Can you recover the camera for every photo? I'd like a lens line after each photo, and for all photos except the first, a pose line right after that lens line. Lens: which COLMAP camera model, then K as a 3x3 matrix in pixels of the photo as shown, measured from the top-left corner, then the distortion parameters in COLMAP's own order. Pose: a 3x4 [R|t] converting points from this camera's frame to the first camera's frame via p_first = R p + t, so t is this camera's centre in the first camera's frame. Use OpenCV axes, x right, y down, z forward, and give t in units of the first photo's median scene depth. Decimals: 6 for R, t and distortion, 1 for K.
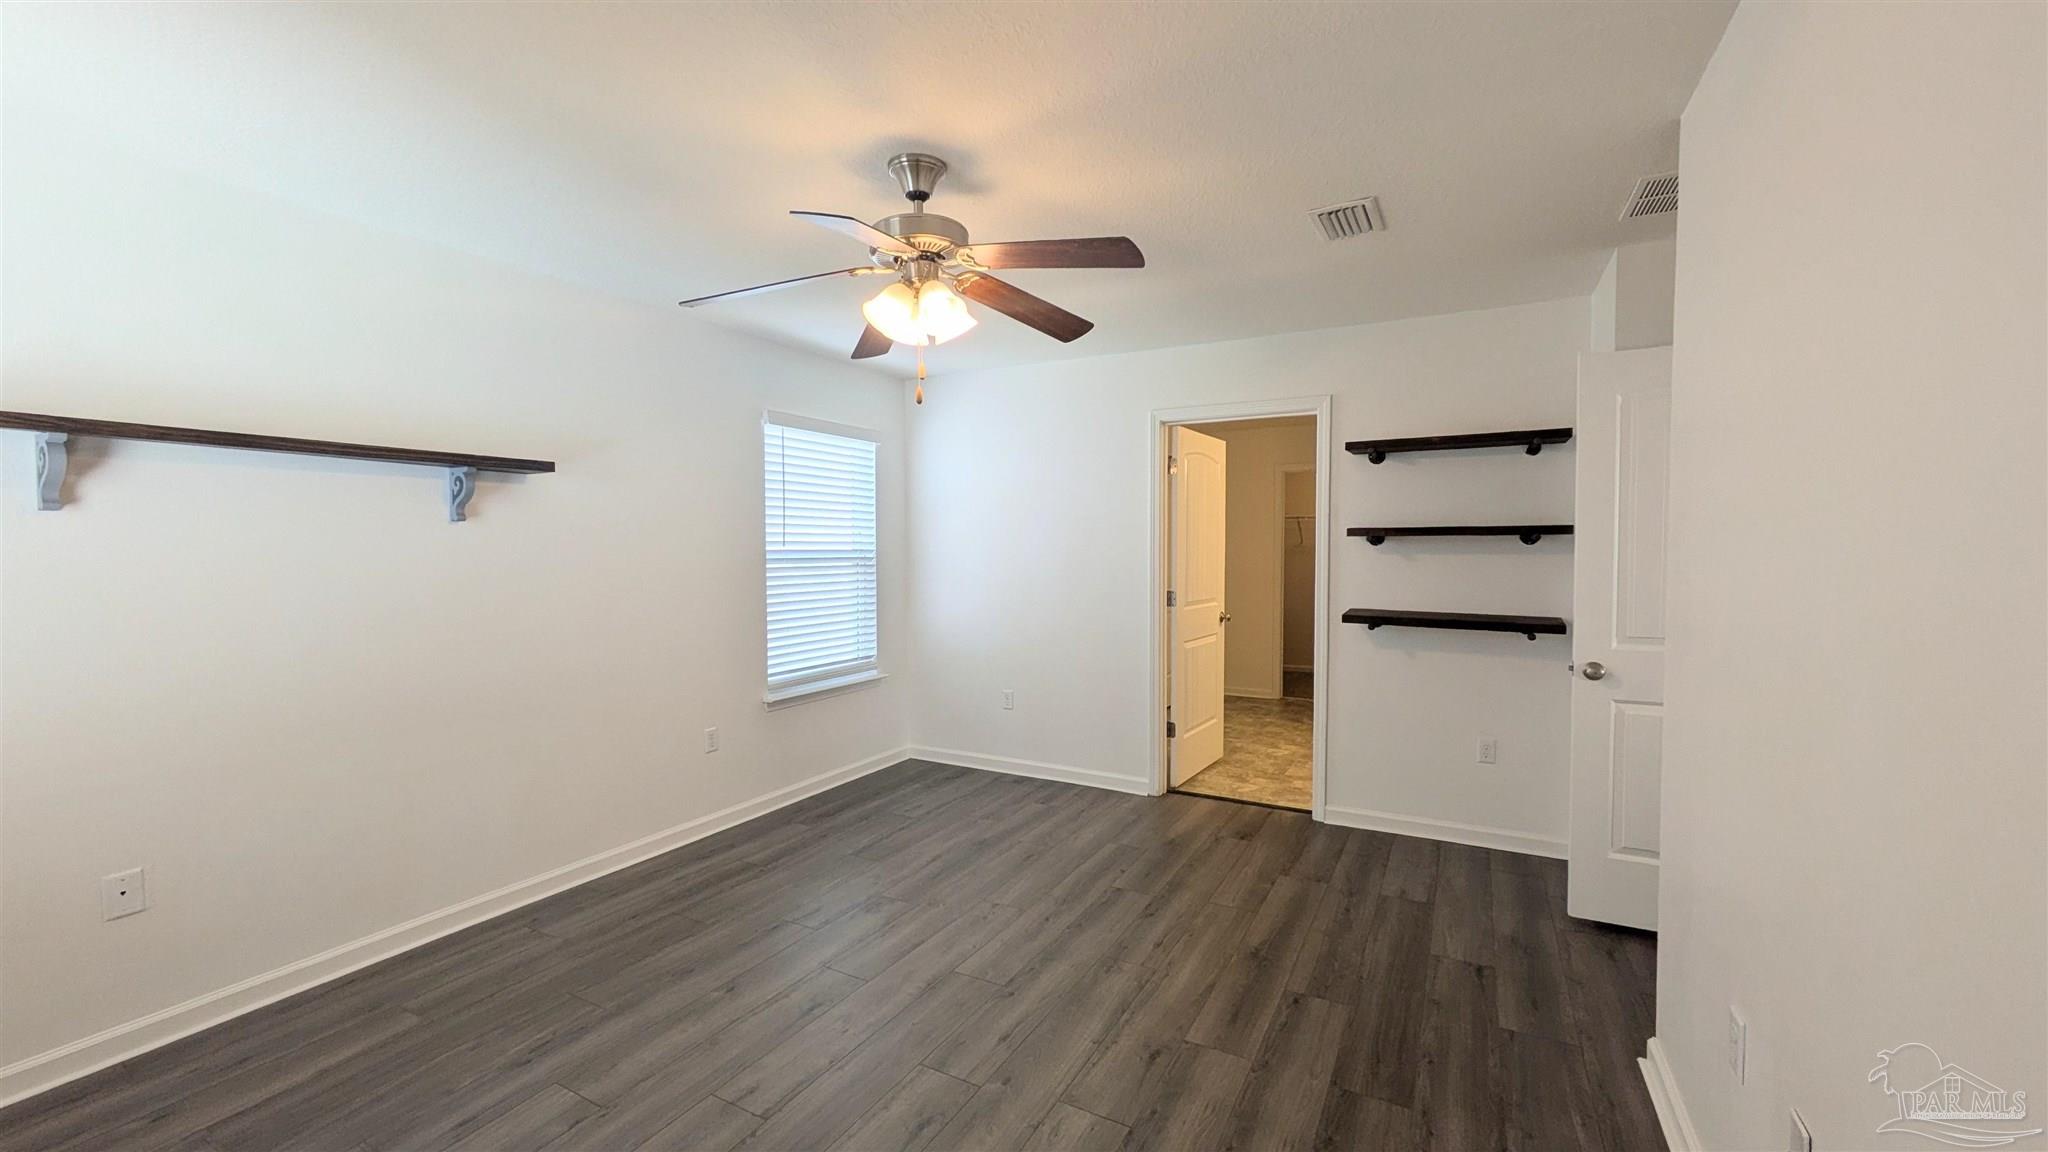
lens RADIAL K [[802.1, 0, 1025.4], [0, 802.1, 575.7], [0, 0, 1]] dist [-0.003917, 0.002161]
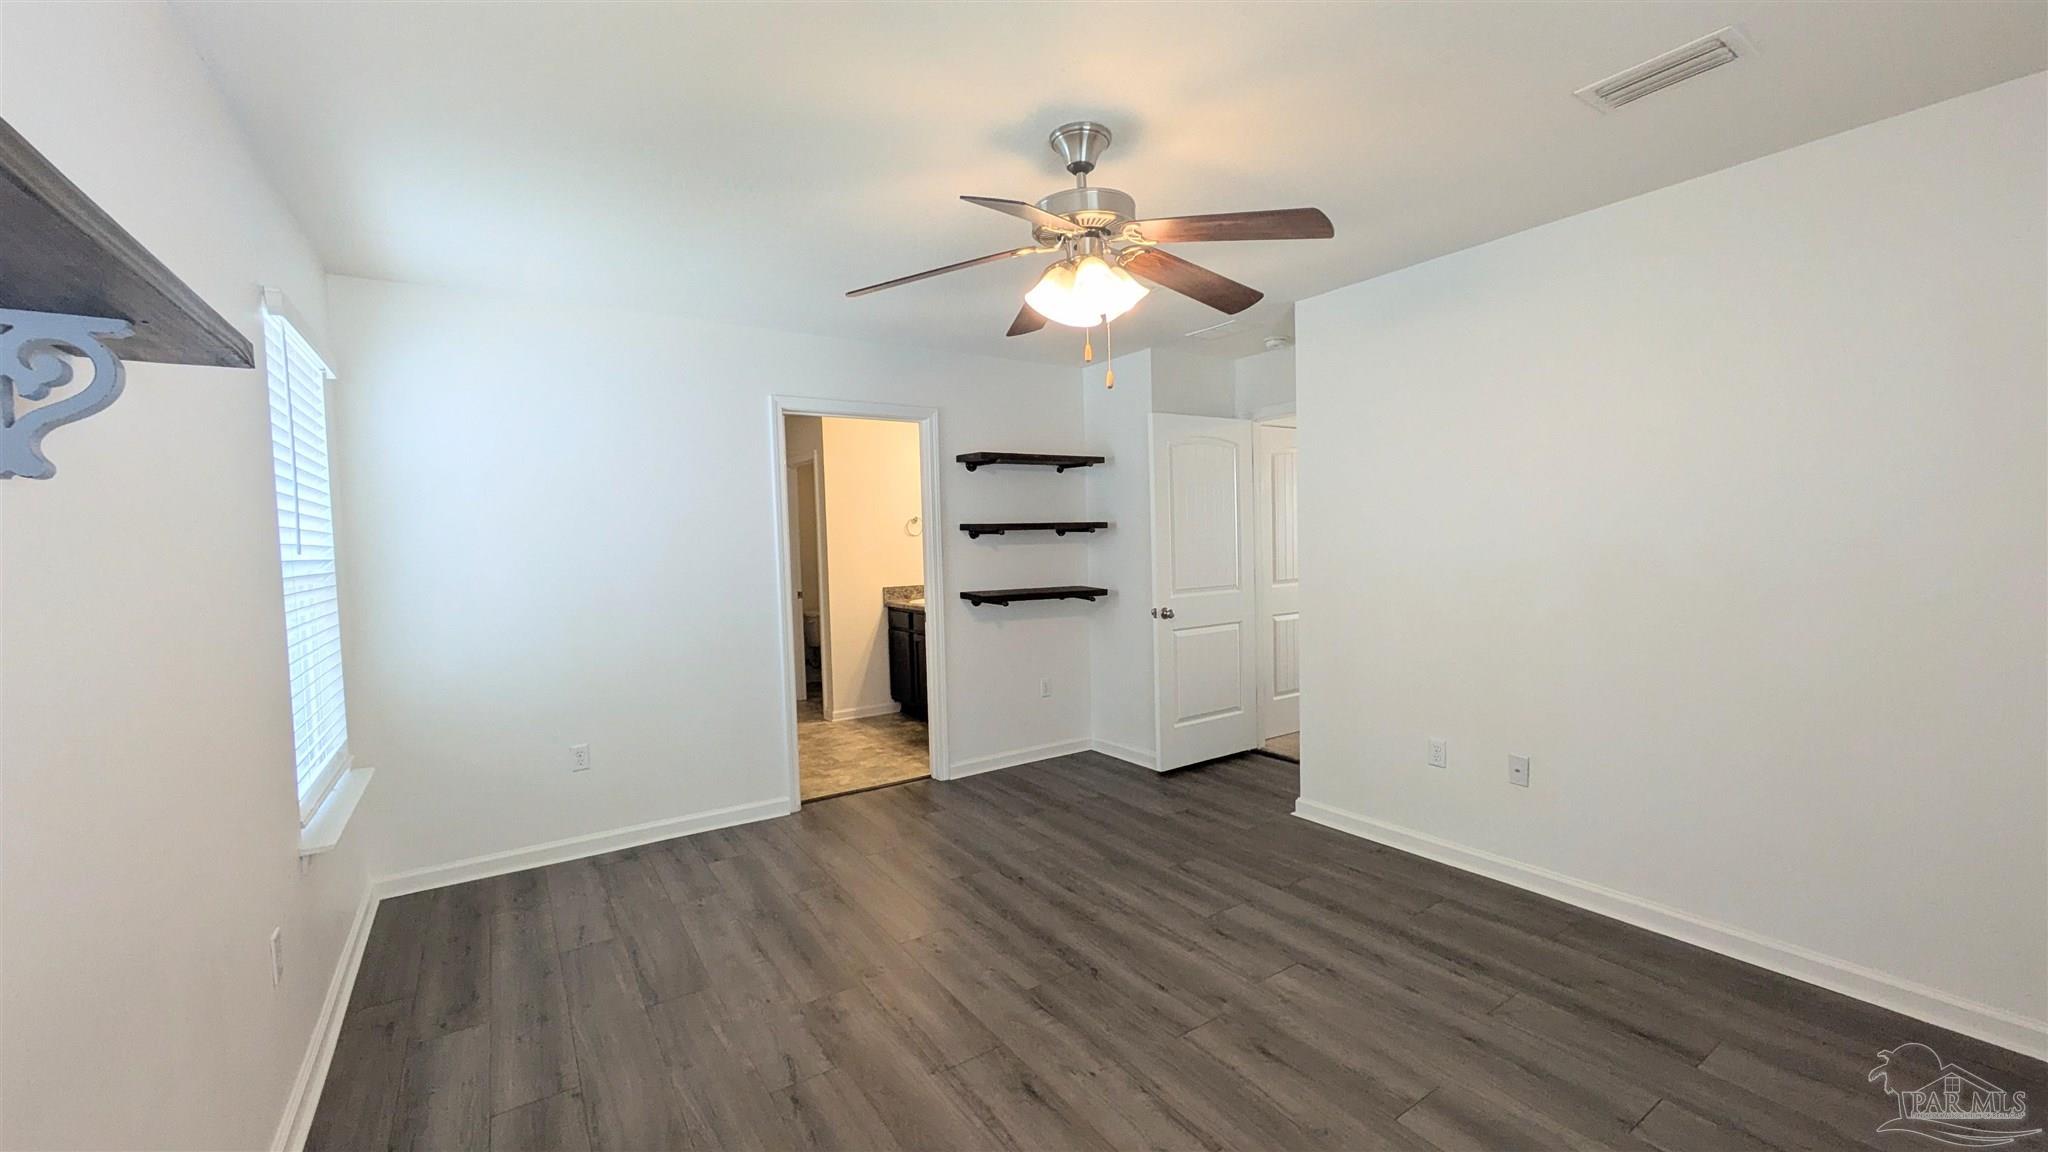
lens RADIAL K [[802.1, 0, 1028.5], [0, 802.1, 577.4], [0, 0, 1]] dist [-0.003917, 0.002161]
pose [[0.458077, -0.053046, 0.887328, -0.631041], [0.056343, 0.997943, 0.030572, -0.012542], [-0.887125, 0.035991, 0.460124, 0.386806]]
